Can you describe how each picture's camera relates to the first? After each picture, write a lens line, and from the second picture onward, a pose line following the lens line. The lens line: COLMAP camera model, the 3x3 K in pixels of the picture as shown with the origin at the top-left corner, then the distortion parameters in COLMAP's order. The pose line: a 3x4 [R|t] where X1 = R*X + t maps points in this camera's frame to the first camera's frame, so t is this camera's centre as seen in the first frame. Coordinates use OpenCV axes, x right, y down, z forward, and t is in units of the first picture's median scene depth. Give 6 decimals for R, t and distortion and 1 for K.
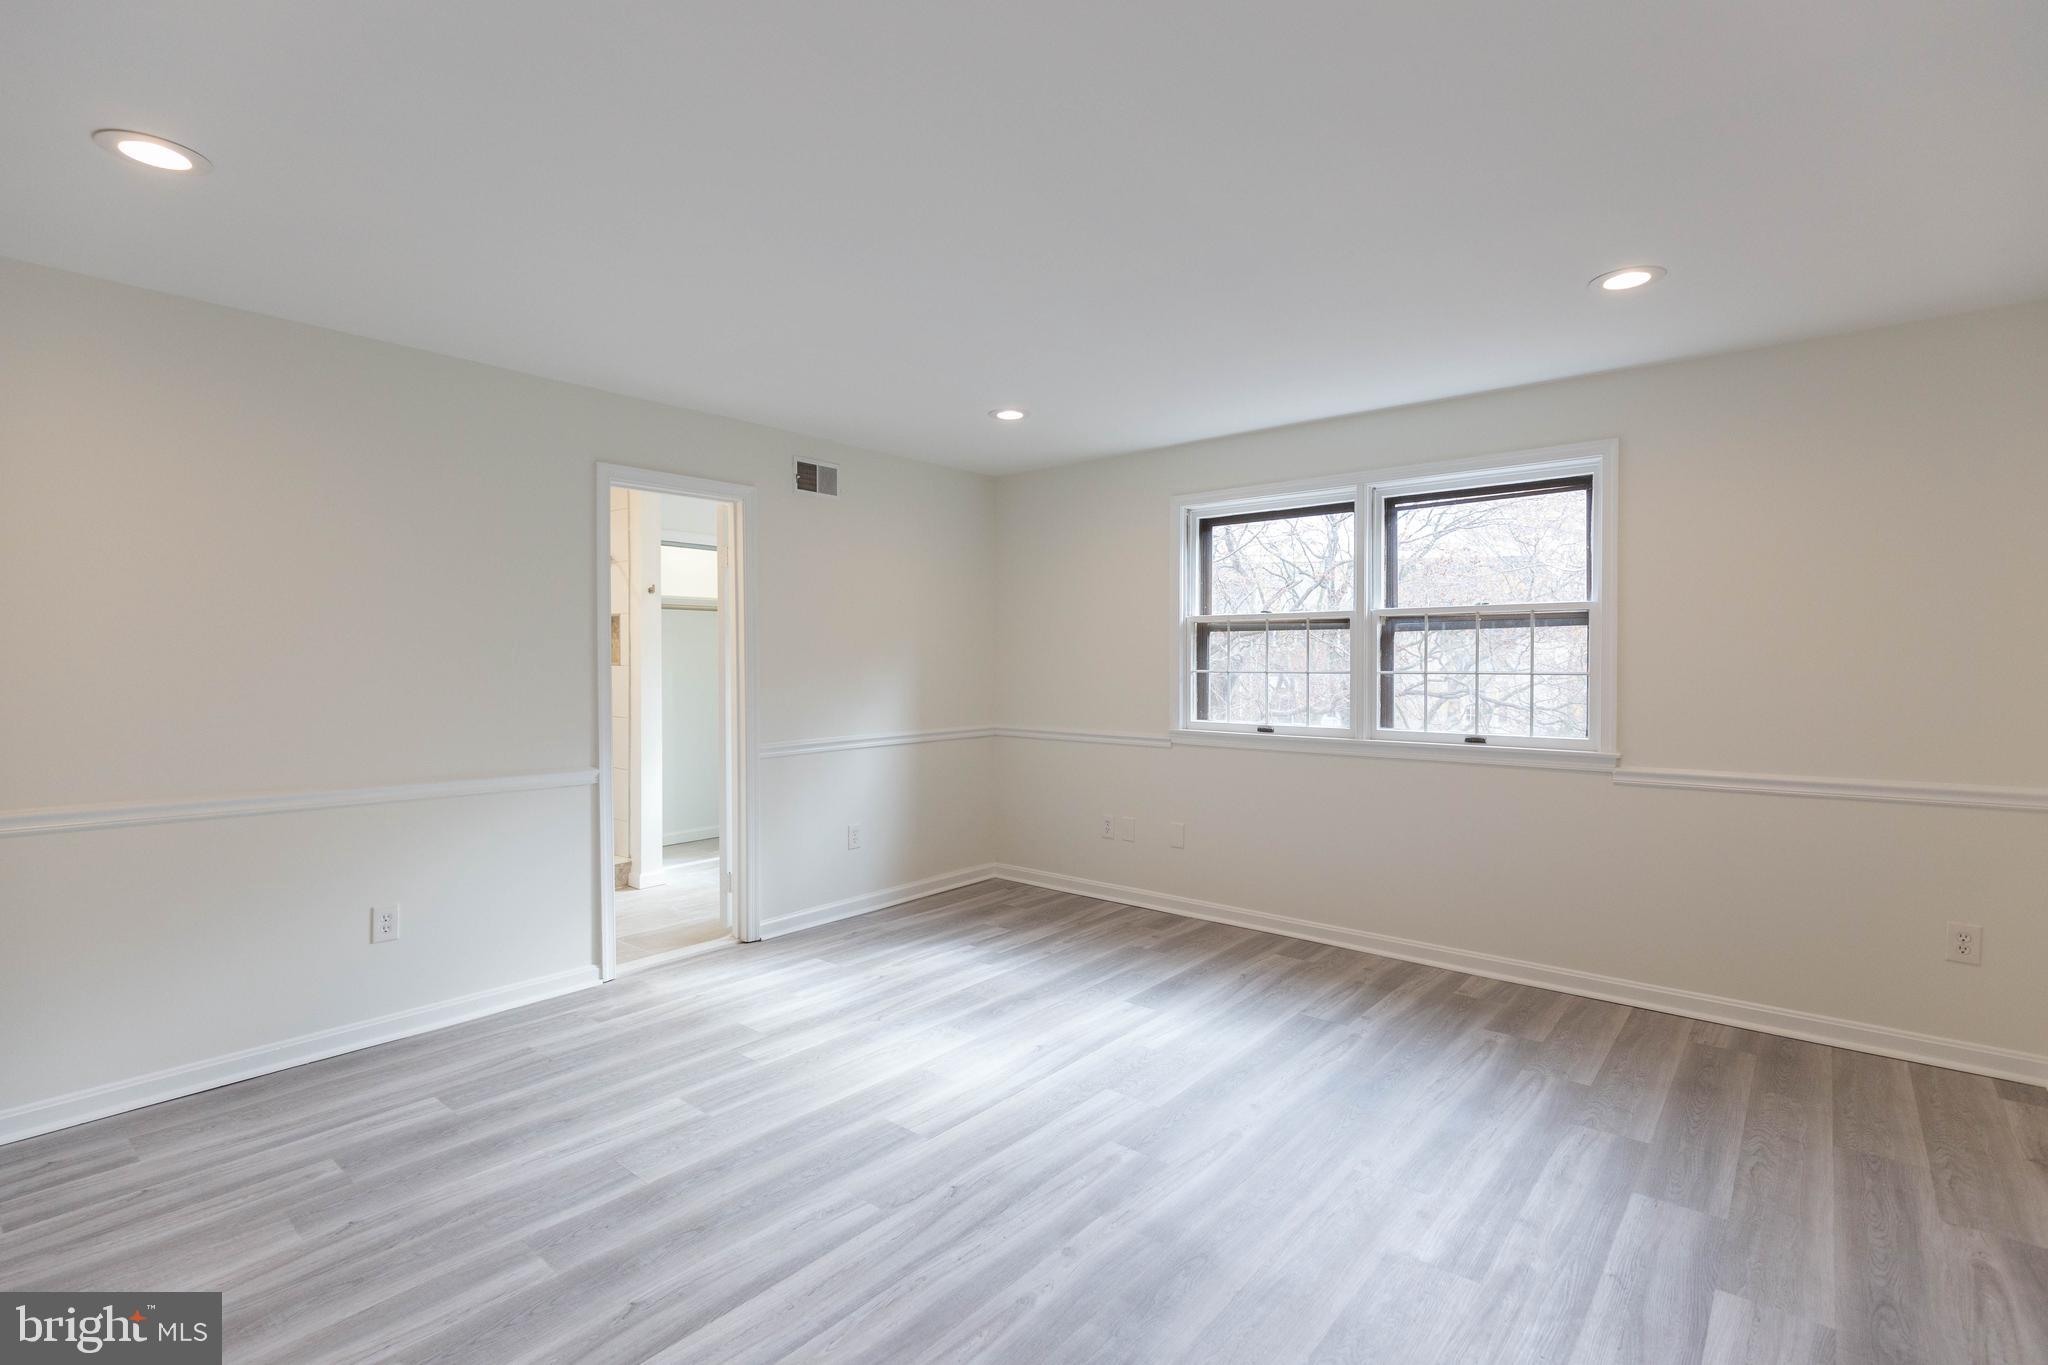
lens RADIAL K [[940.3, 0, 1009.1], [0, 940.3, 654.5], [0, 0, 1]] dist [0.009267, -0.001480]
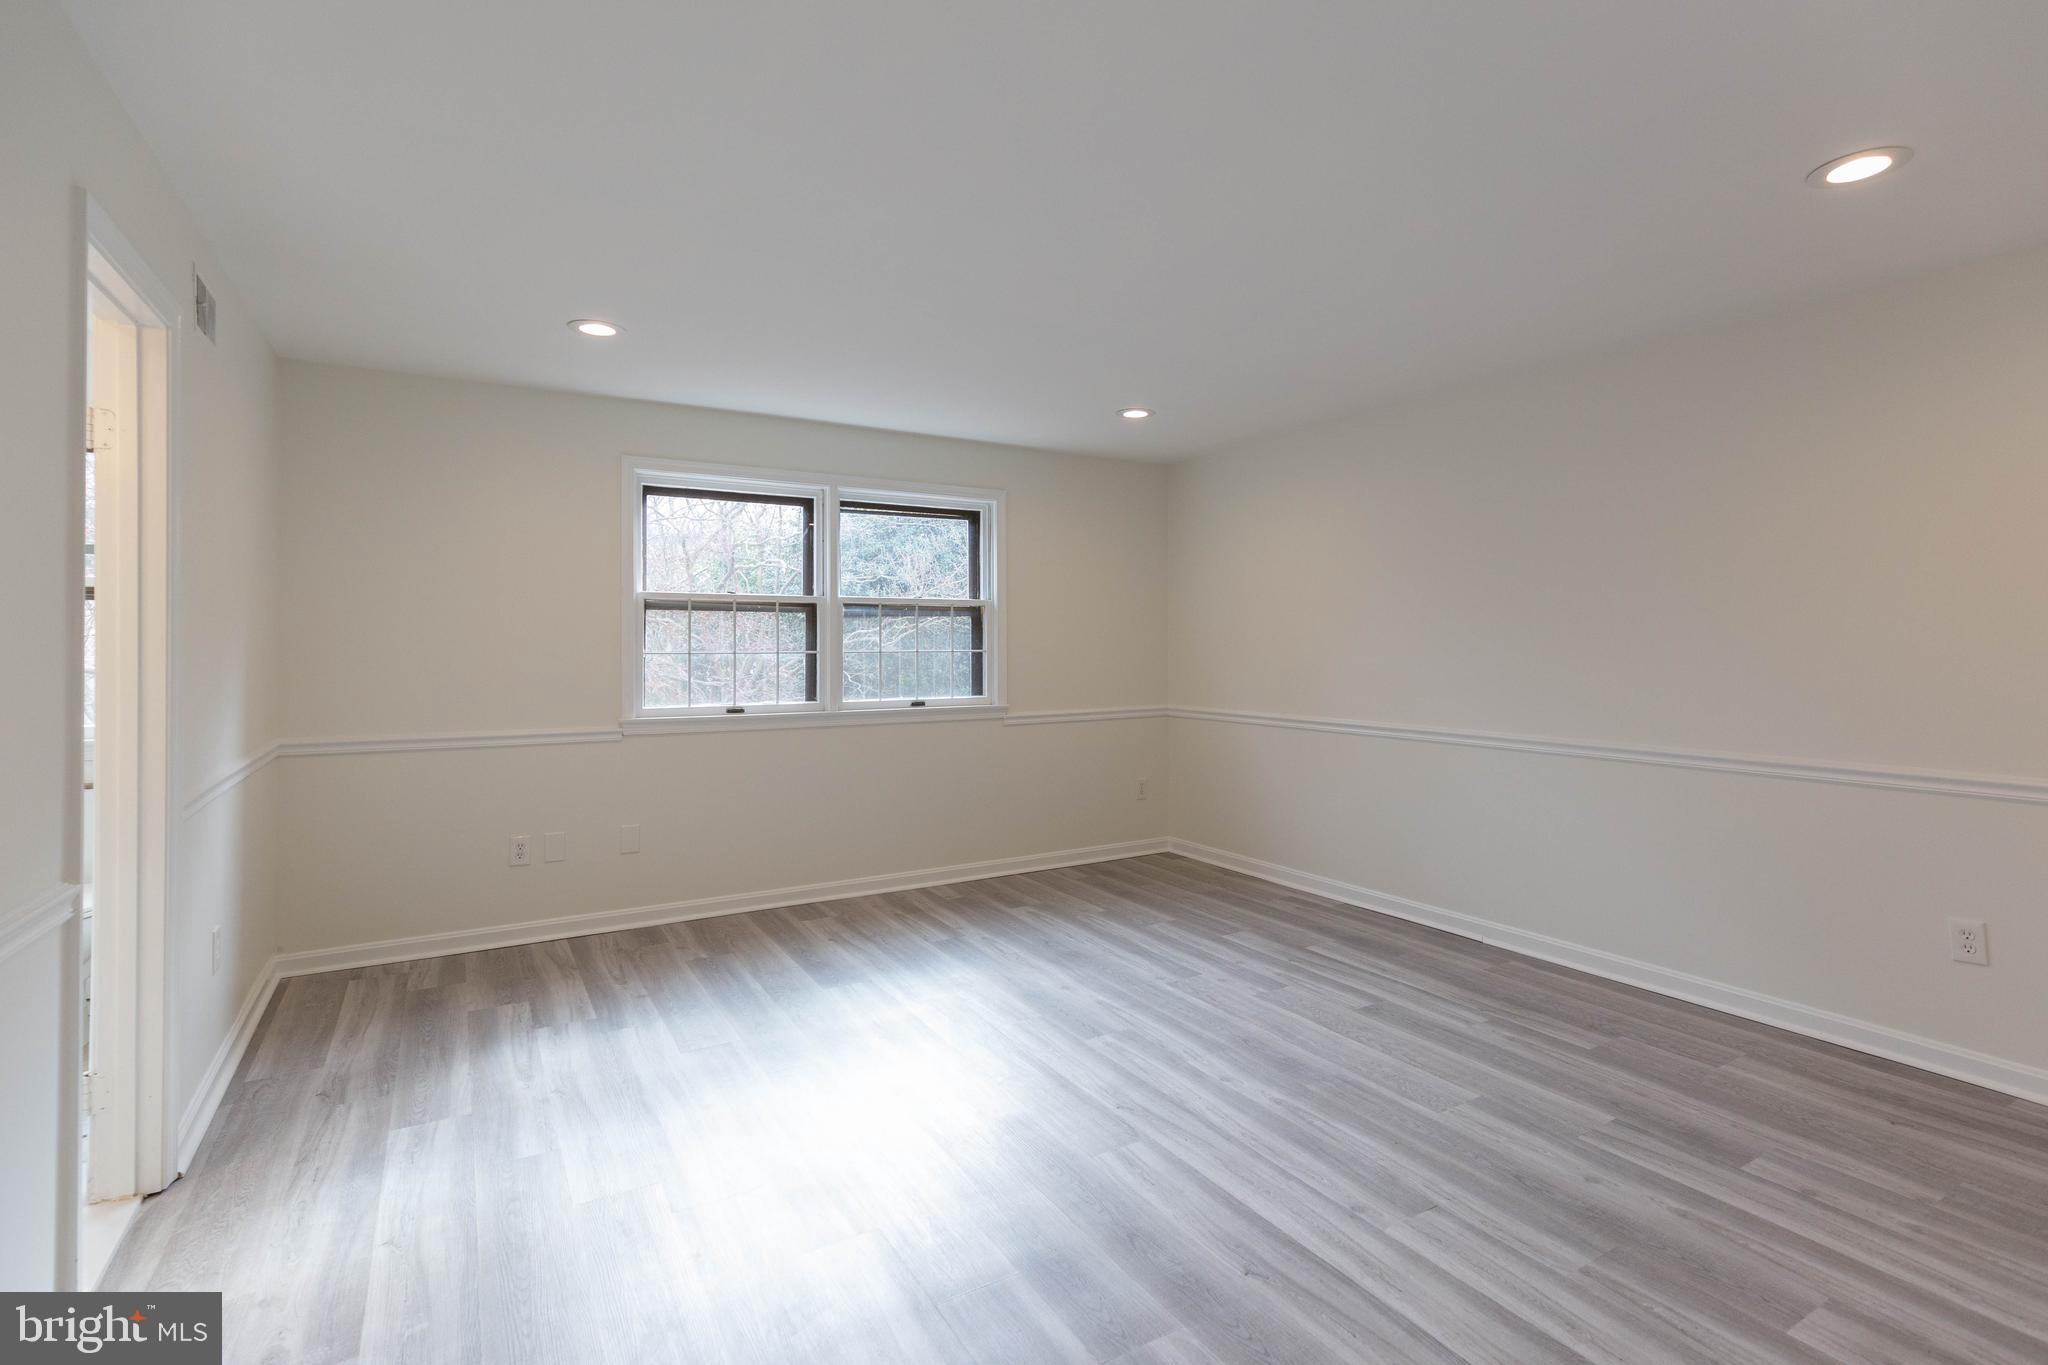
lens RADIAL K [[1002.2, 0, 1019.0], [0, 1002.2, 627.2], [0, 0, 1]] dist [0.005927, -0.000694]
pose [[0.320764, 0.015924, 0.947025, -0.772836], [-0.004520, 0.999873, -0.015281, 0.007615], [-0.947148, 0.000621, 0.320795, 0.455674]]
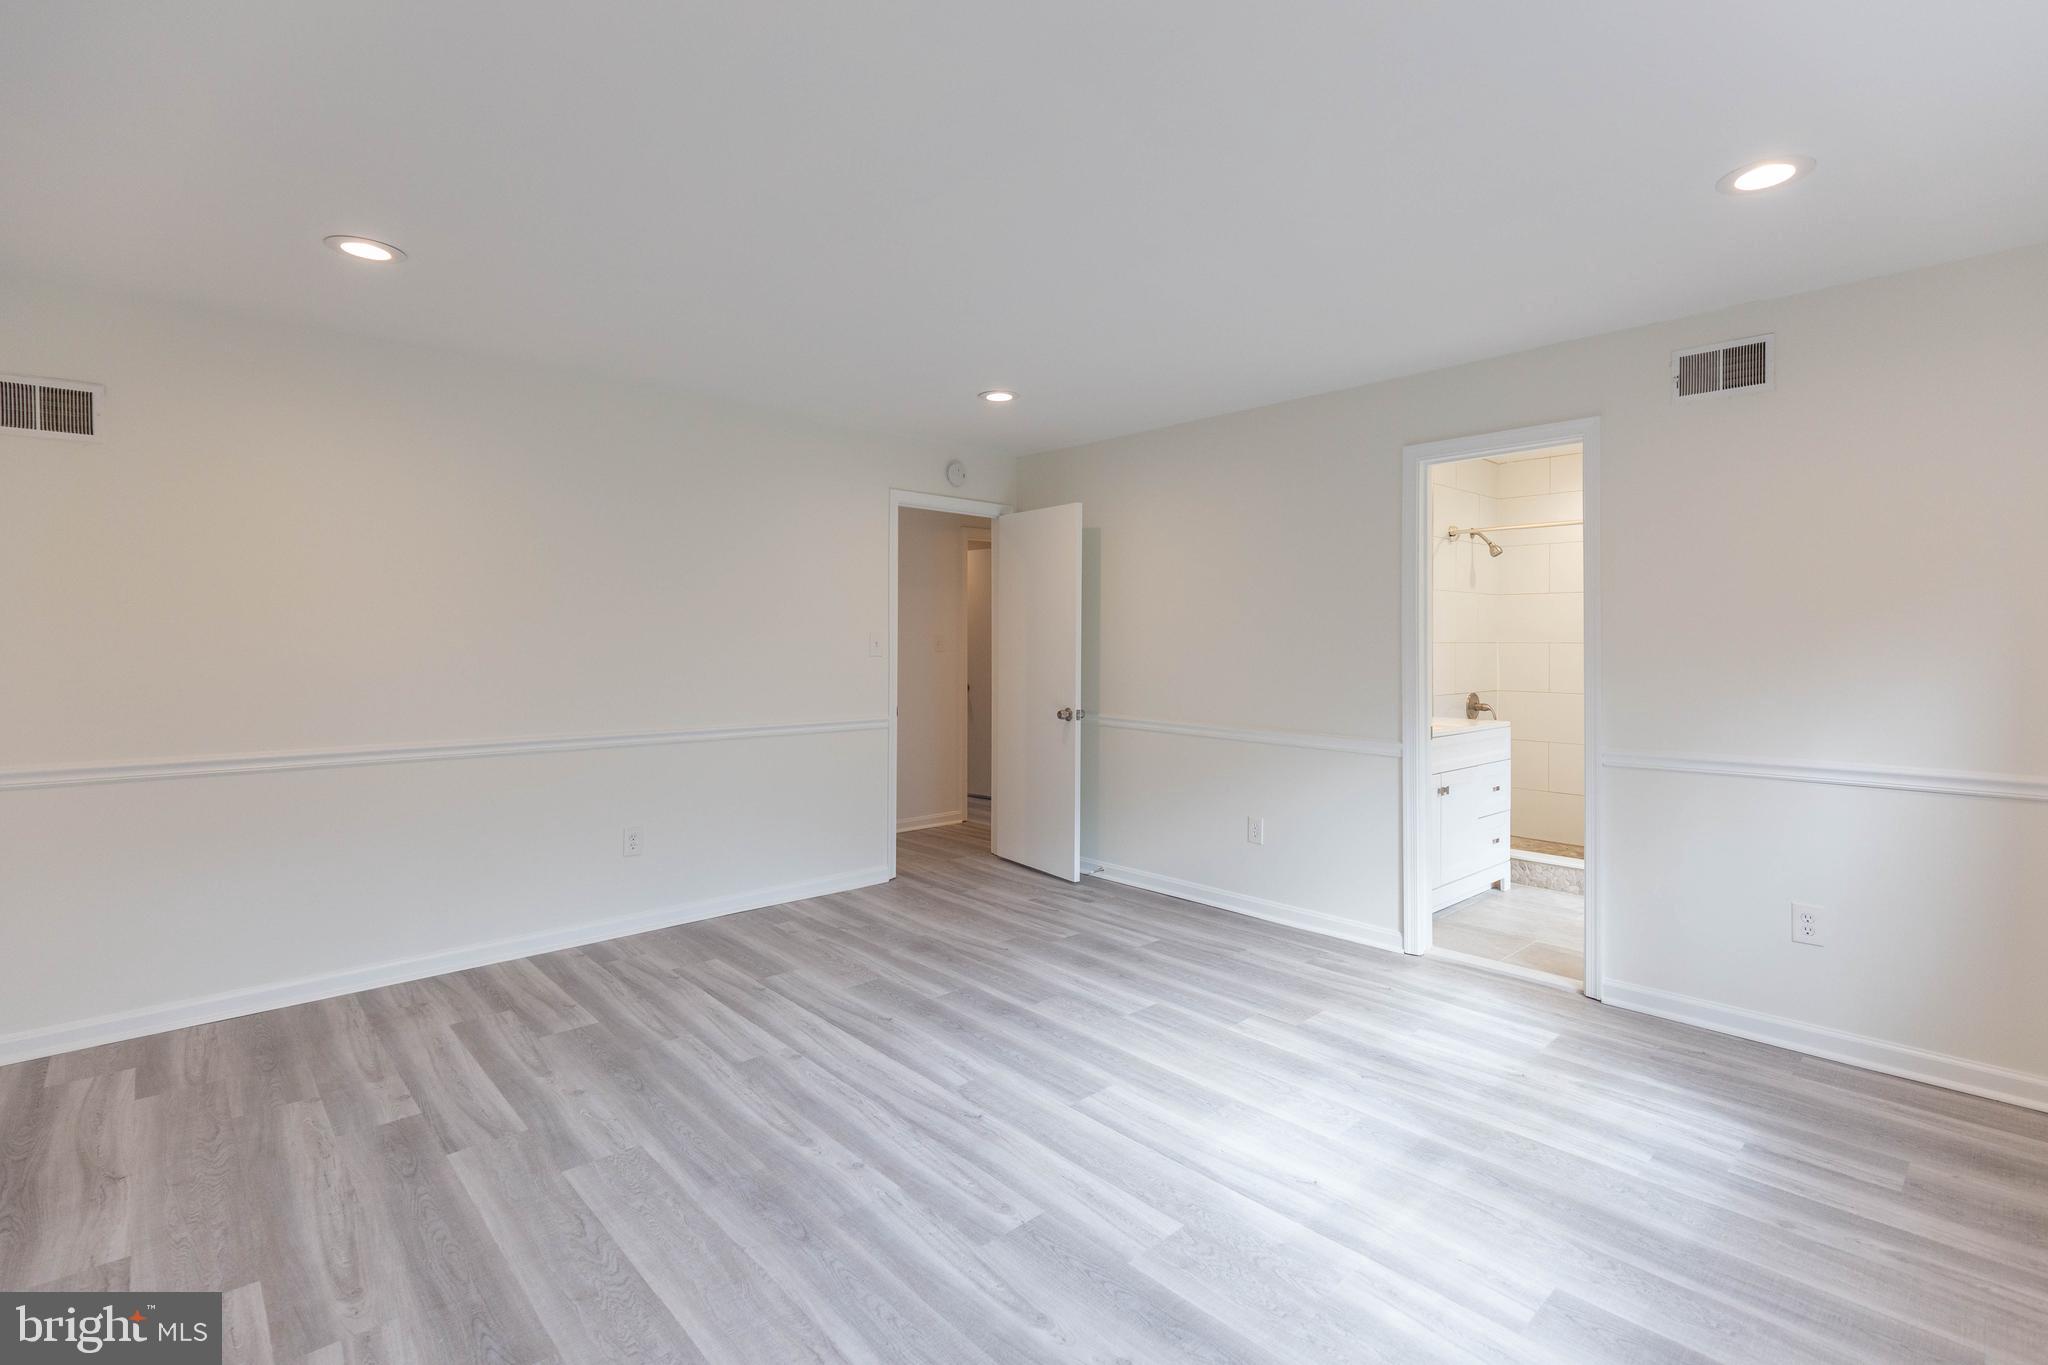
lens RADIAL K [[926.3, 0, 1058.6], [0, 926.3, 631.7], [0, 0, 1]] dist [0.007839, -0.000742]
pose [[-0.078102, -0.009660, -0.996899, 0.637055], [0.005332, 0.999935, -0.010107, 0.006795], [0.996931, -0.006104, -0.078045, 0.737279]]
